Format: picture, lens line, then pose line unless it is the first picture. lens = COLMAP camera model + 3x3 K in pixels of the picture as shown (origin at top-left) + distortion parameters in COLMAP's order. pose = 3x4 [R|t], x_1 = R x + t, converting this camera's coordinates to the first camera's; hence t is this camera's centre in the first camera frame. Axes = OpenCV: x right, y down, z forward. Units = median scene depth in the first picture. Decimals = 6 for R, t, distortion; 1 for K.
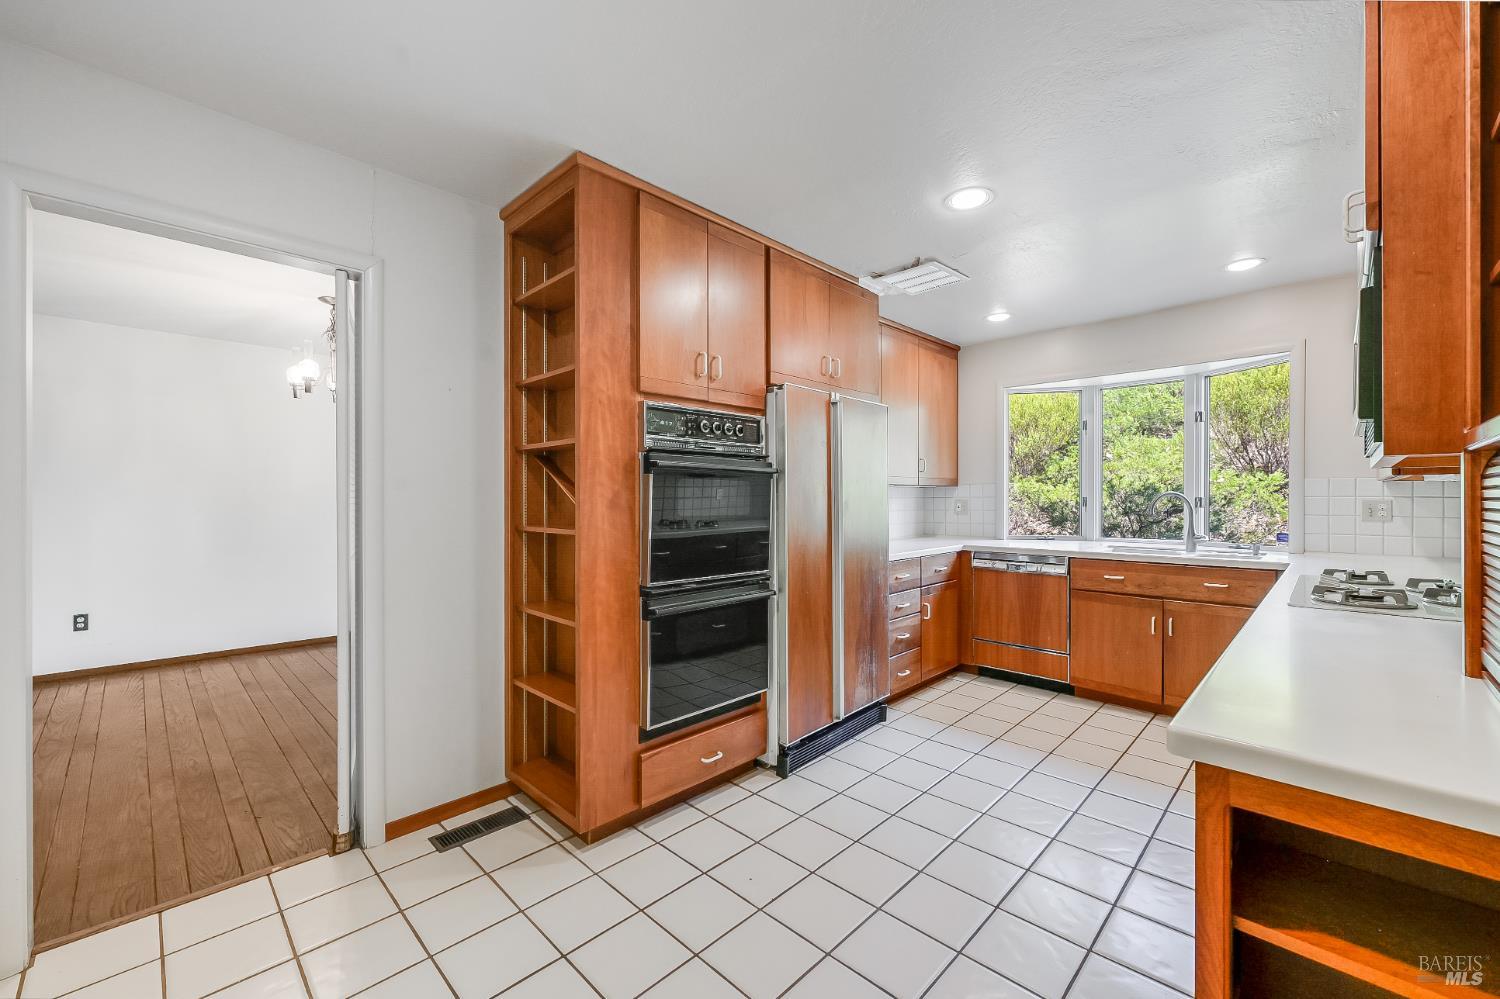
lens RADIAL K [[589.1, 0, 762.2], [0, 589.1, 497.9], [0, 0, 1]] dist [0.000086, 0.000132]
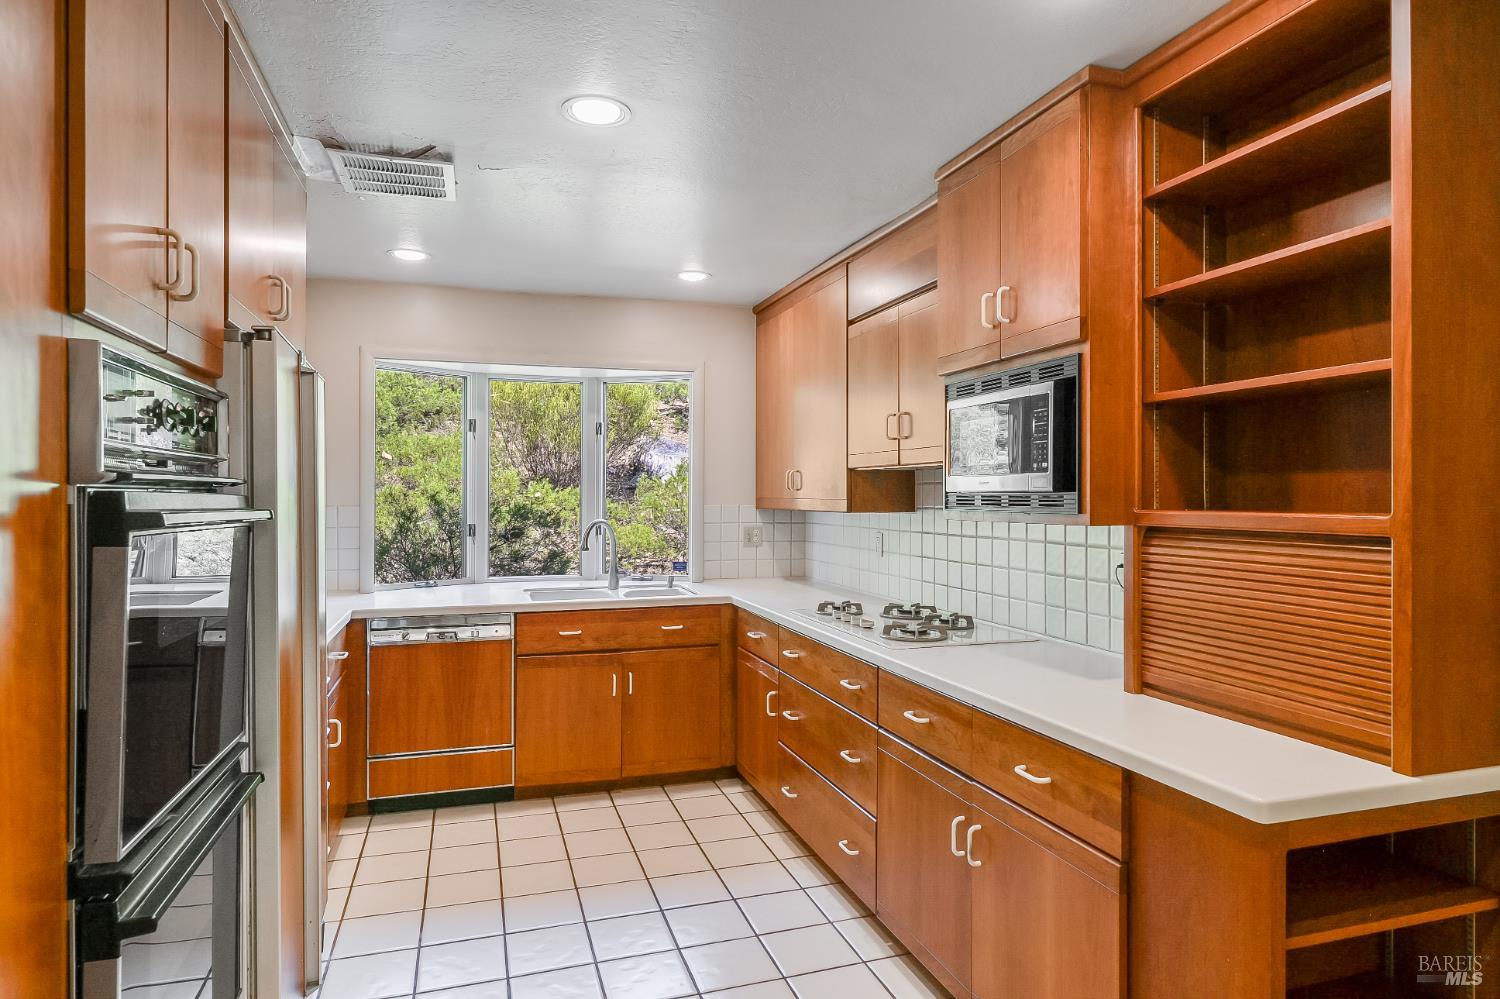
lens RADIAL K [[852.9, 0, 747.8], [0, 852.9, 498.9], [0, 0, 1]] dist [-0.001080, -0.001717]
pose [[0.486855, 0.000097, 0.873483, -0.299276], [0.000908, 0.999999, -0.000617, -0.045157], [-0.873482, 0.001093, 0.486855, 0.268252]]
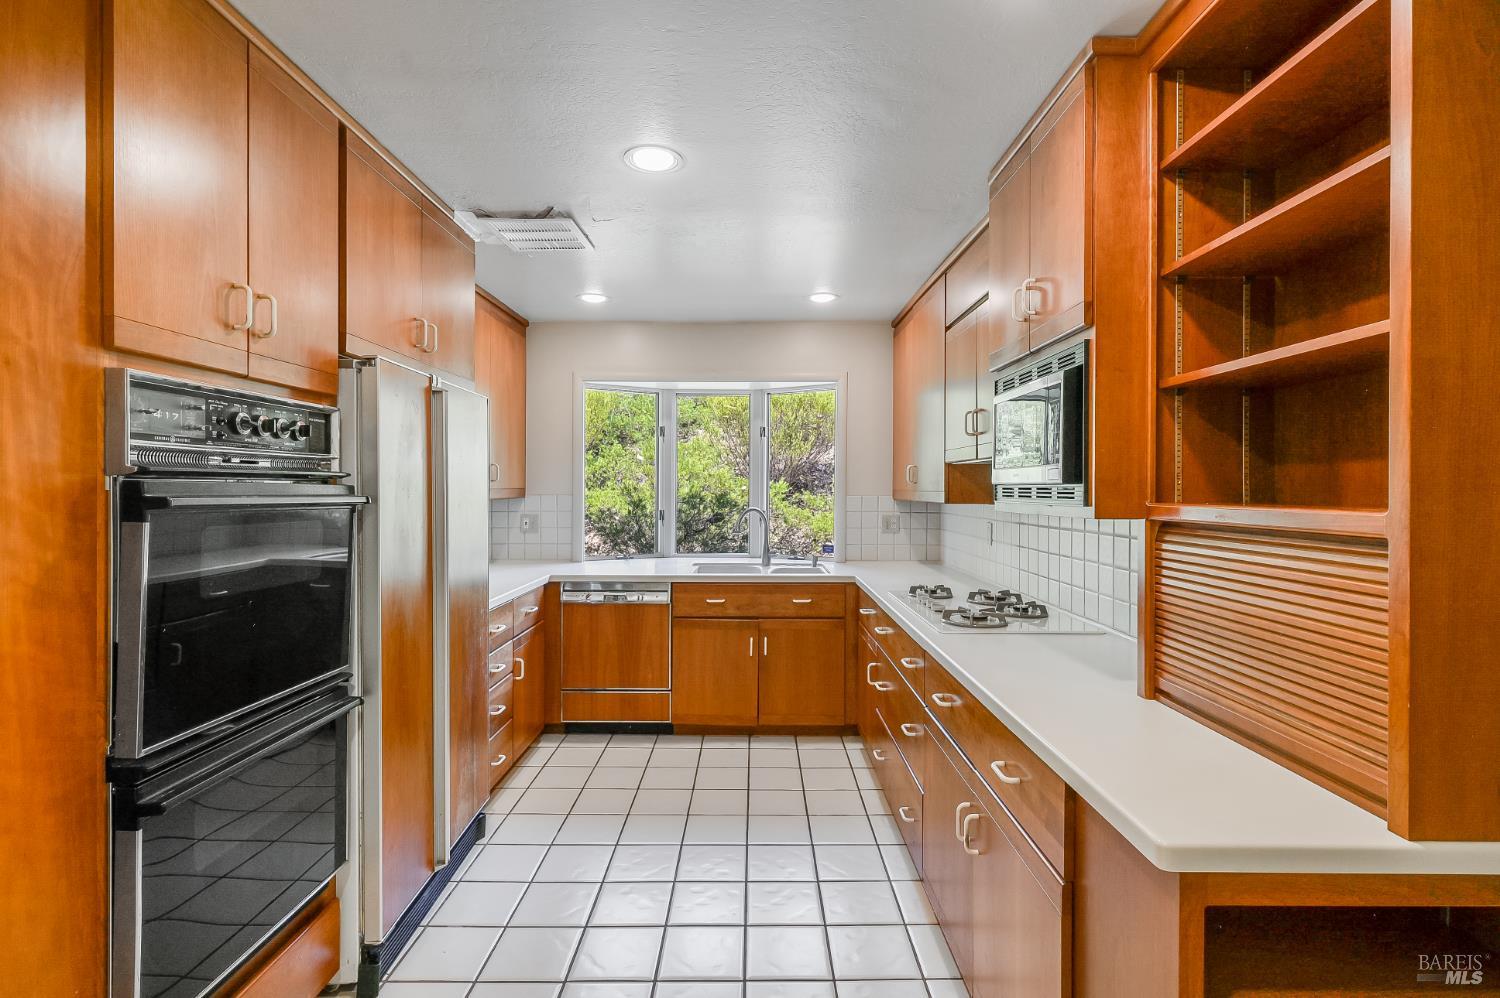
lens RADIAL K [[702.0, 0, 749.5], [0, 702.0, 492.5], [0, 0, 1]] dist [-0.001627, 0.000229]
pose [[0.729168, 0.001494, 0.684333, -0.143614], [-0.003603, 0.999992, 0.001657, -0.044252], [-0.684325, -0.003674, 0.729168, 0.159230]]
